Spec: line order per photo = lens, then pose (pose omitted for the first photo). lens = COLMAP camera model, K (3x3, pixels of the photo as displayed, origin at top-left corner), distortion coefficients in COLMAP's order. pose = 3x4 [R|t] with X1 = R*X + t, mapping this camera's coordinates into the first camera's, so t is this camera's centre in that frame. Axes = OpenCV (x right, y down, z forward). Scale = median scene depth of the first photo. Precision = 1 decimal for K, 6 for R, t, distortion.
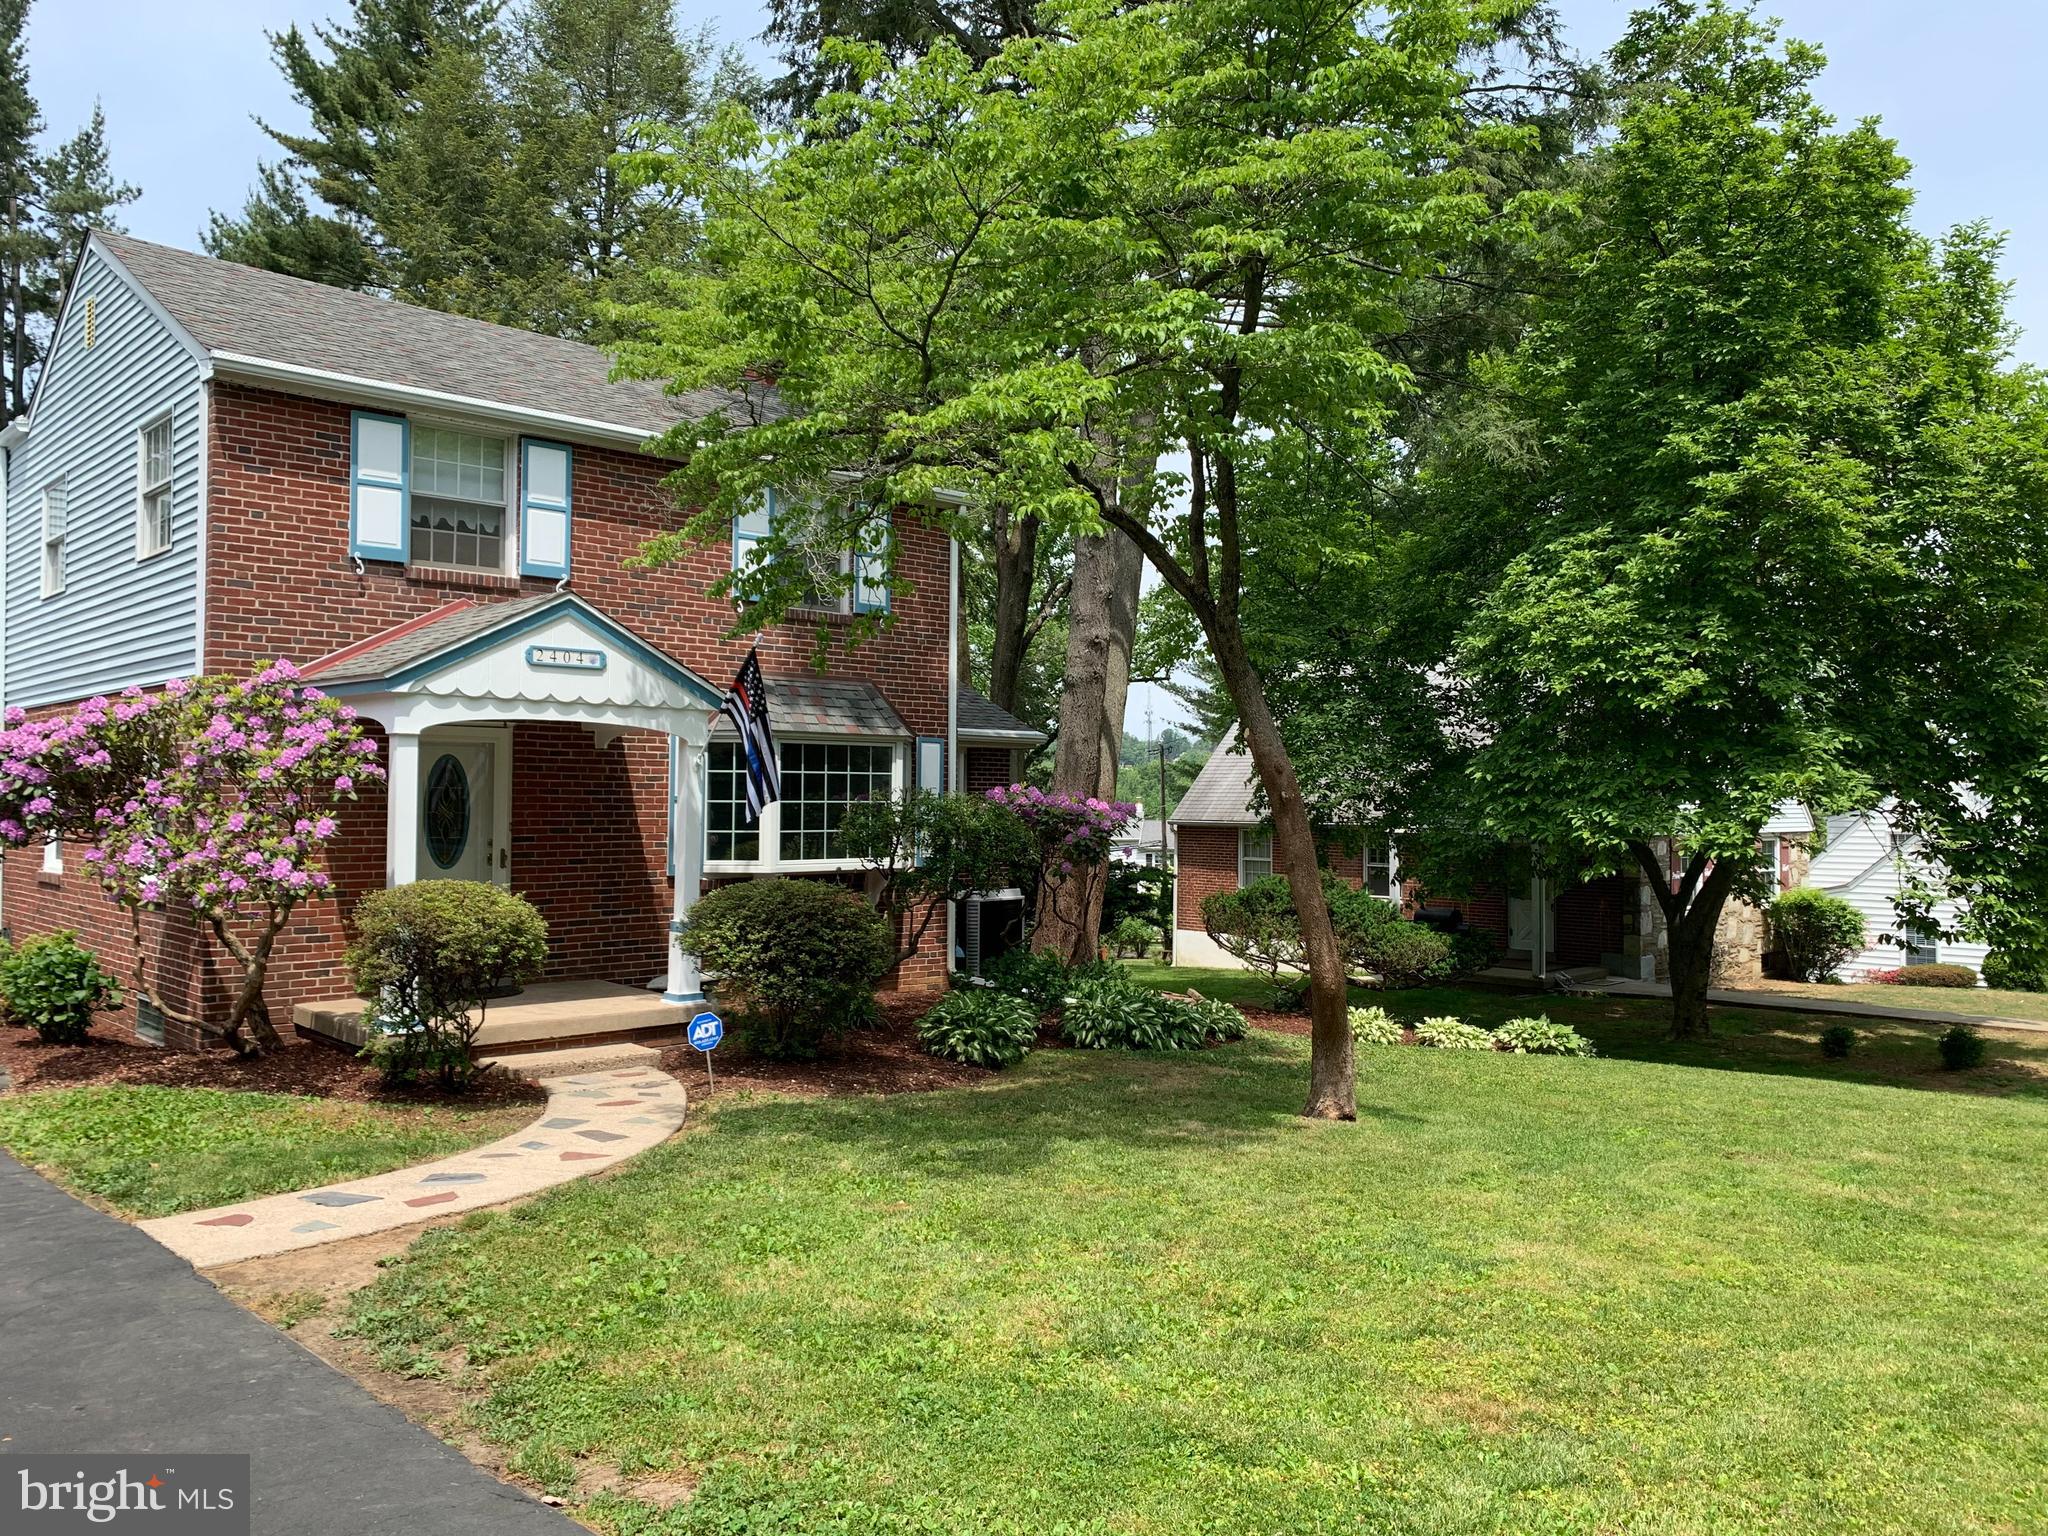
lens RADIAL K [[1539.3, 0, 1031.6], [0, 1539.3, 780.8], [0, 0, 1]] dist [-0.000490, -0.018466]
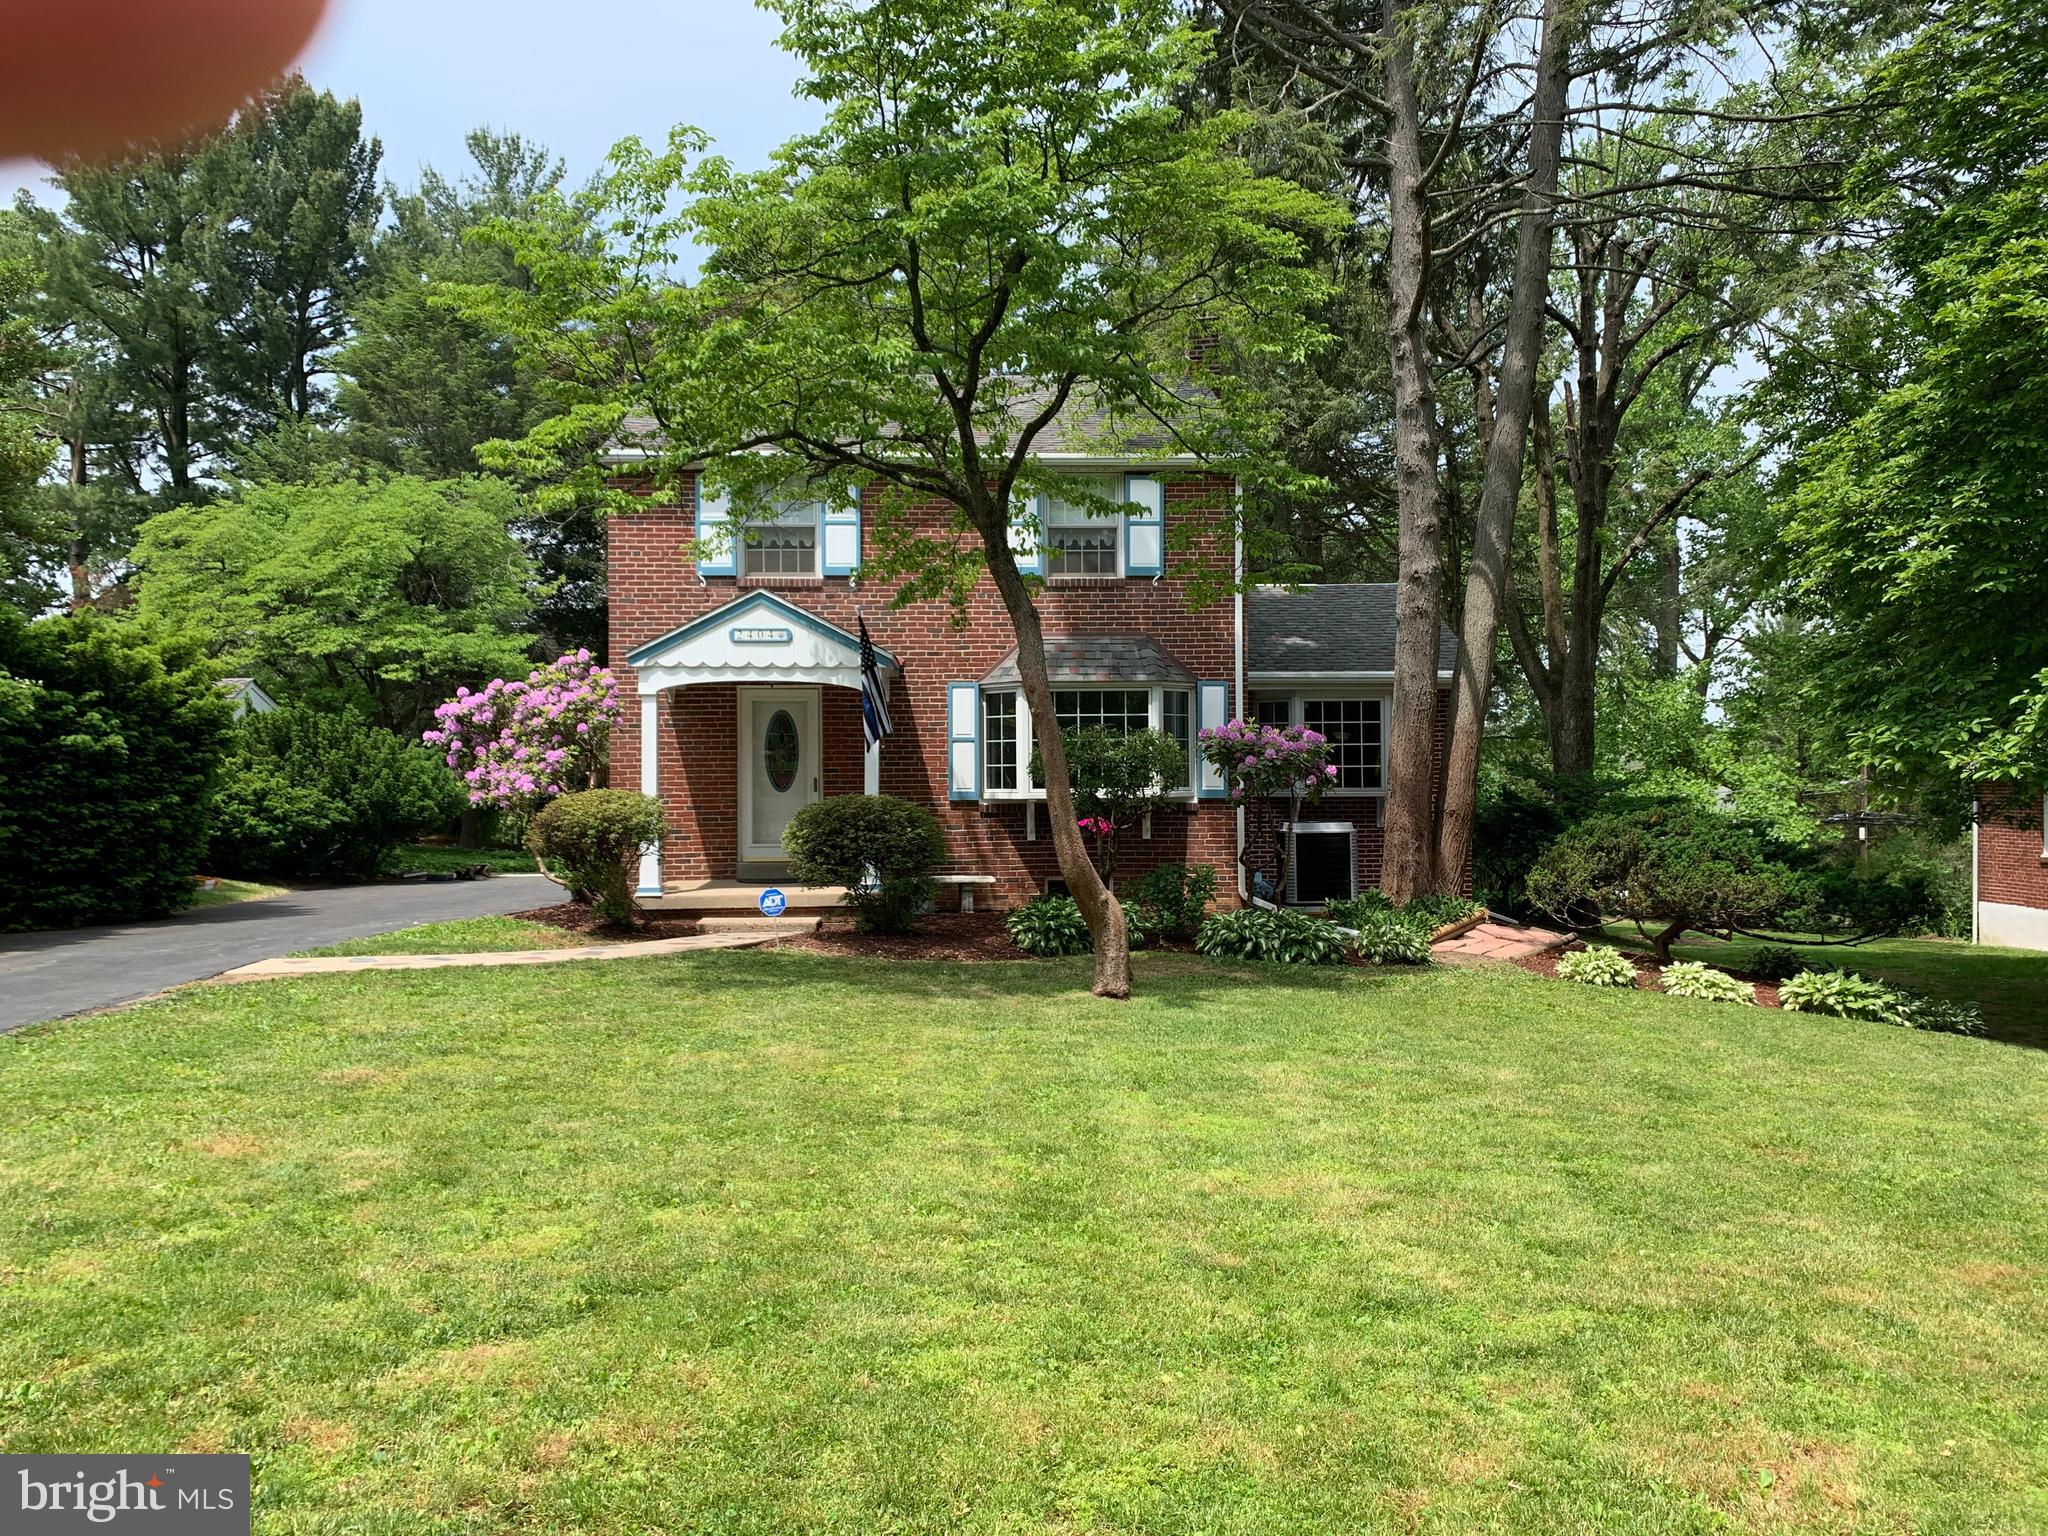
lens RADIAL K [[1547.4, 0, 1025.8], [0, 1547.4, 765.4], [0, 0, 1]] dist [0.176247, -0.471712]
pose [[0.749444, -0.018242, -0.661816, 0.767385], [0.020424, 0.999782, -0.004428, 0.046516], [0.661753, -0.010198, 0.749653, 0.099007]]
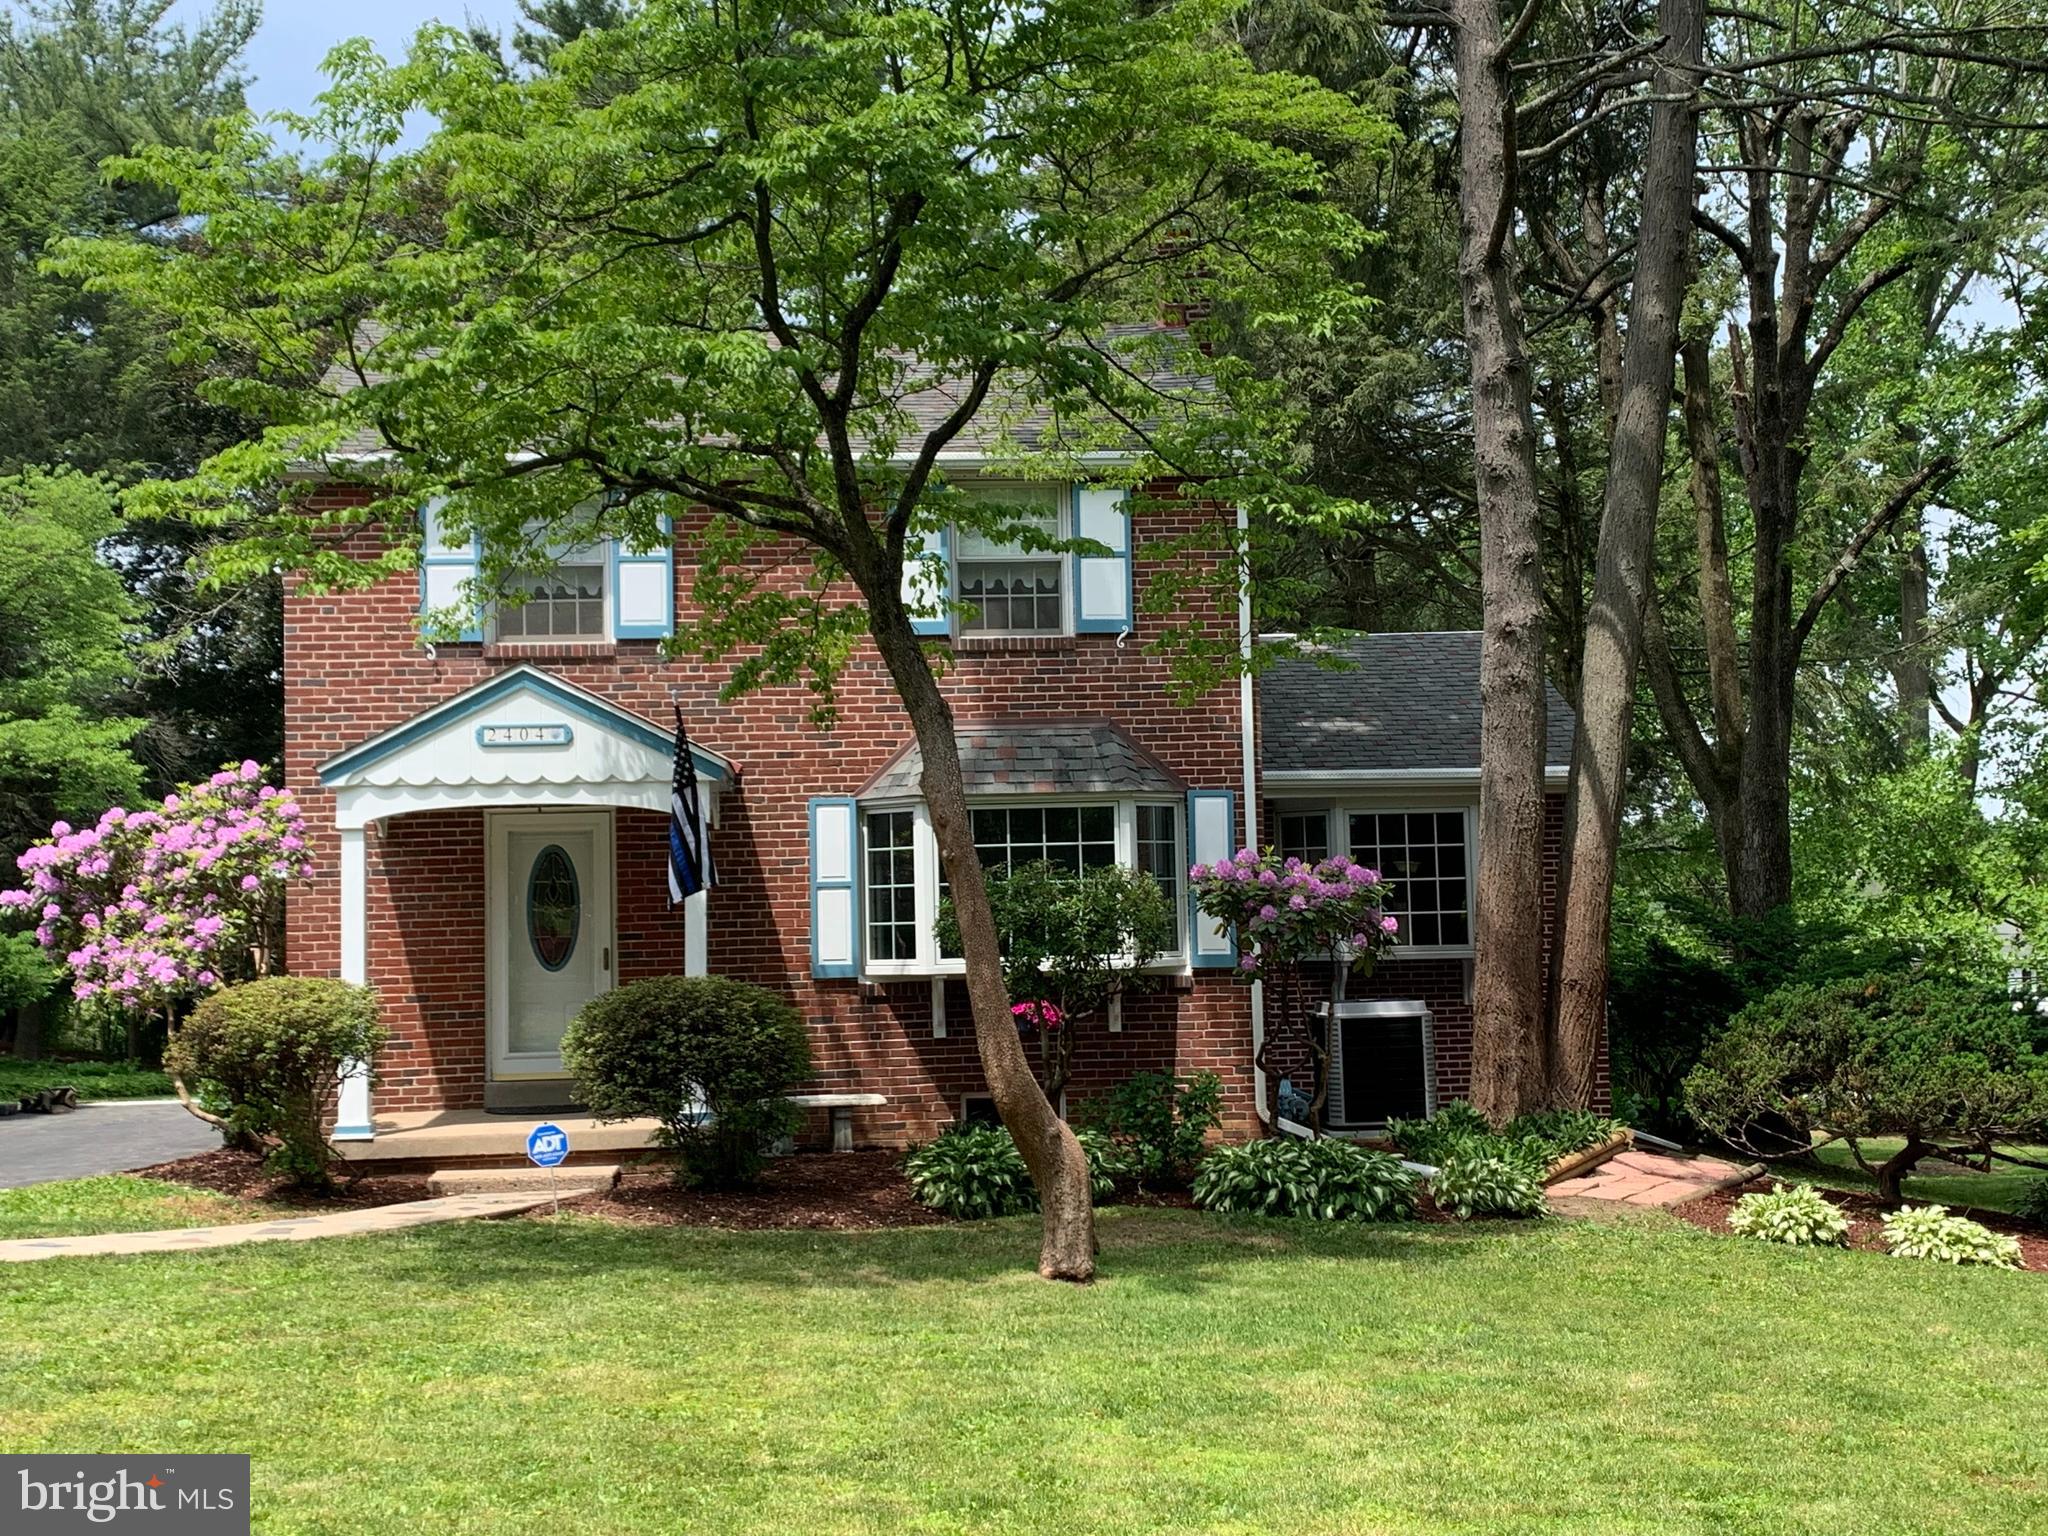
lens RADIAL K [[2507.8, 0, 1024.0], [0, 2507.8, 768.0], [0, 0, 1]] dist [0.200164, -0.617403]
pose [[0.776680, -0.062499, -0.626787, 0.826852], [0.037182, 0.997879, -0.053428, 0.029389], [0.628797, 0.018191, 0.777357, 0.019959]]
